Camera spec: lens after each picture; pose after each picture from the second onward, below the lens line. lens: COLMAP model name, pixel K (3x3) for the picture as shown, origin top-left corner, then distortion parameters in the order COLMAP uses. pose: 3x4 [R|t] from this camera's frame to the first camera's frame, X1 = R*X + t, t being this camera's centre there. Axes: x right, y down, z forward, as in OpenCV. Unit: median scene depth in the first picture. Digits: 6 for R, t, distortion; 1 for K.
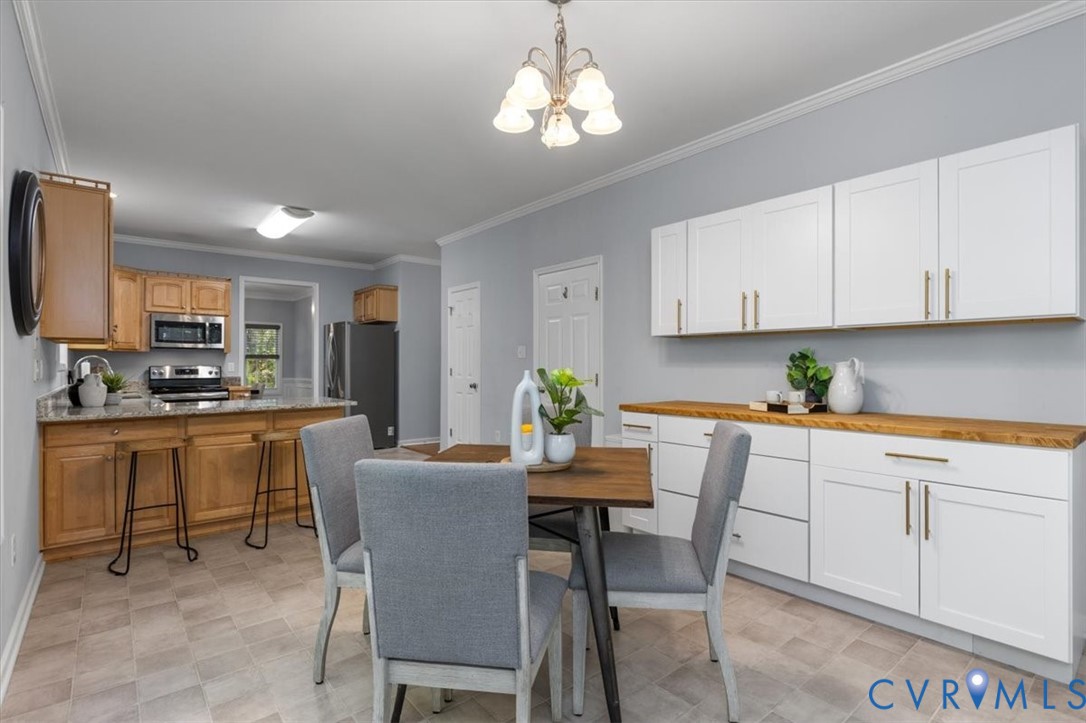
lens RADIAL K [[527.7, 0, 550.6], [0, 527.7, 361.2], [0, 0, 1]] dist [0.002750, 0.000048]
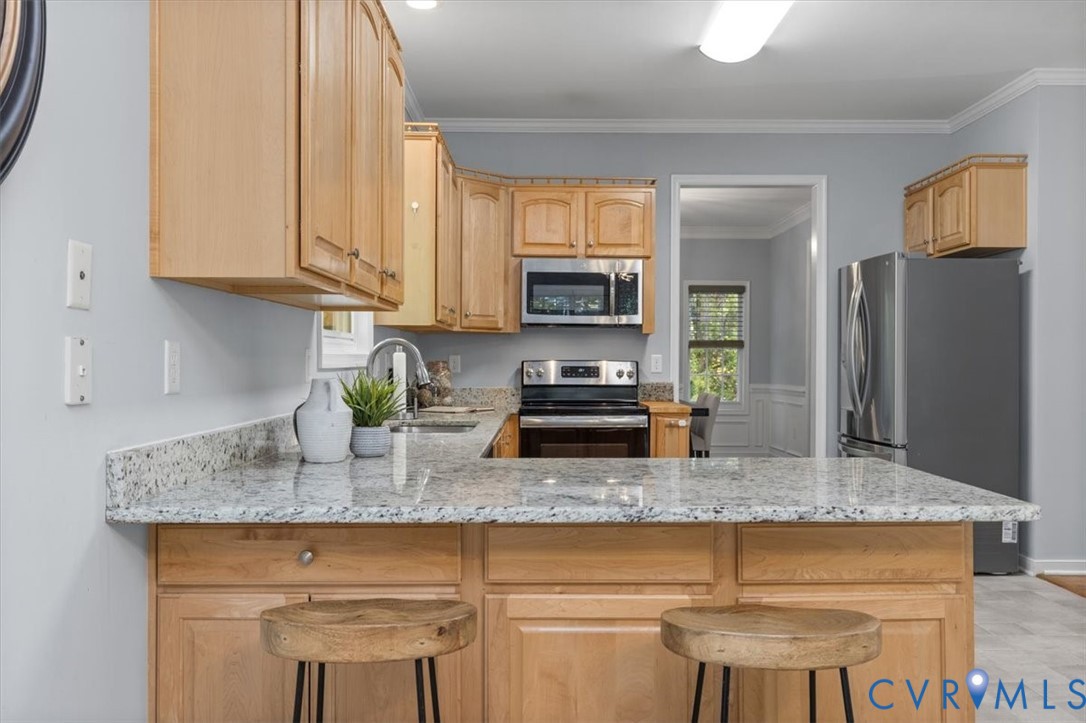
lens RADIAL K [[884.5, 0, 543.0], [0, 884.5, 361.5], [0, 0, 1]] dist [-0.001812, 0.009112]
pose [[0.767572, 0.004371, -0.640947, -0.171700], [0.000945, 0.999968, 0.007952, 0.003217], [0.640961, -0.006710, 0.767544, 0.326425]]
